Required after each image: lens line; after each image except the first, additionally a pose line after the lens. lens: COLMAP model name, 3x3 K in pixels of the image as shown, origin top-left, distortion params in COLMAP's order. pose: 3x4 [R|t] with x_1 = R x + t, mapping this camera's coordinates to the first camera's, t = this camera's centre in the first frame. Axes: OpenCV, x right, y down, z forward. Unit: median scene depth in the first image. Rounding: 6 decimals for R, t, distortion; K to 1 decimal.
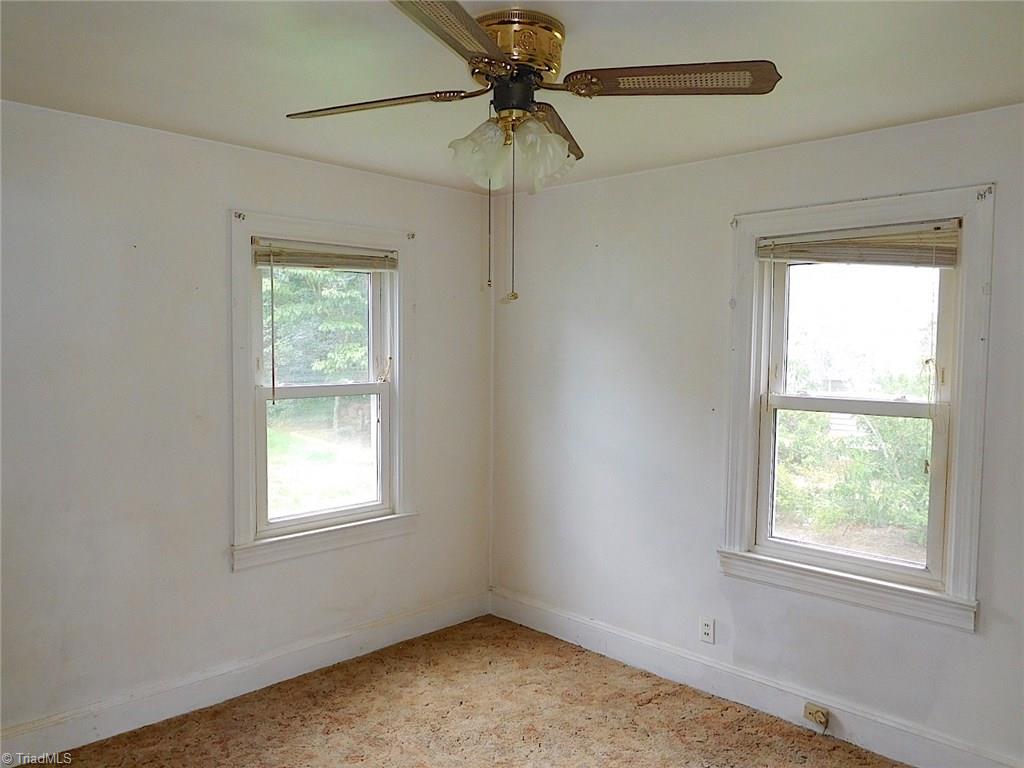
lens RADIAL K [[770.1, 0, 512.0], [0, 770.1, 384.0], [0, 0, 1]] dist [-0.021677, -0.002683]
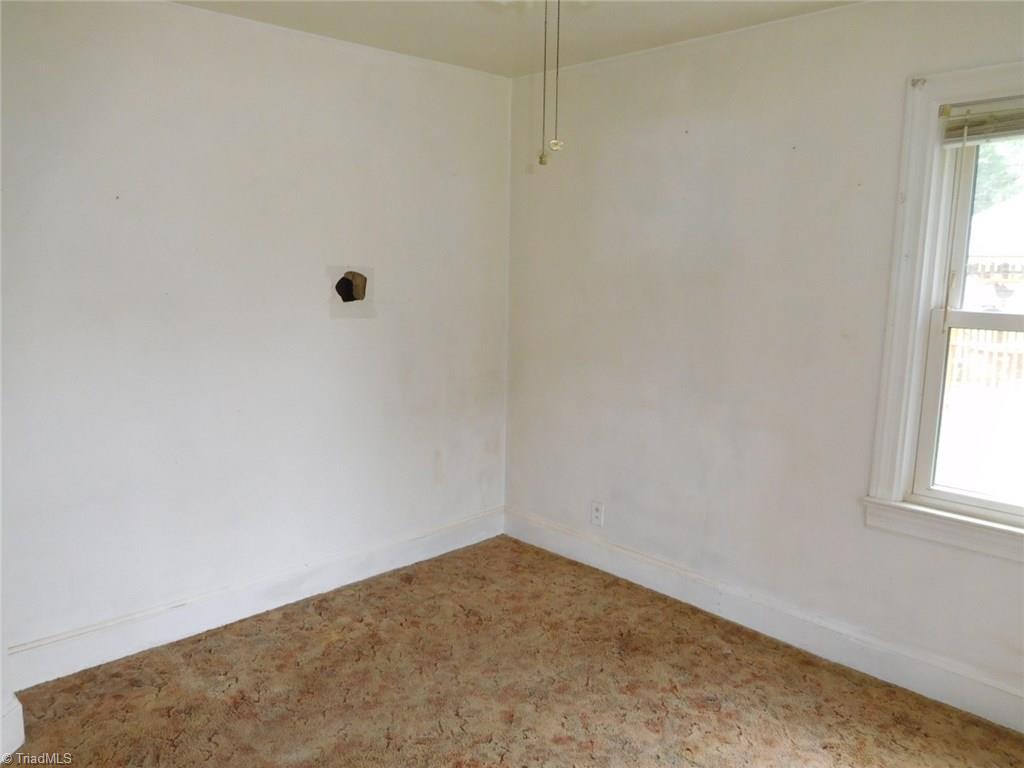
lens RADIAL K [[770.1, 0, 512.0], [0, 770.1, 384.0], [0, 0, 1]] dist [-0.021677, -0.002683]
pose [[-0.022297, 0.146150, -0.989011, 0.448216], [-0.080909, 0.985748, 0.147491, 0.000447], [0.996472, 0.083309, -0.010154, 0.608080]]
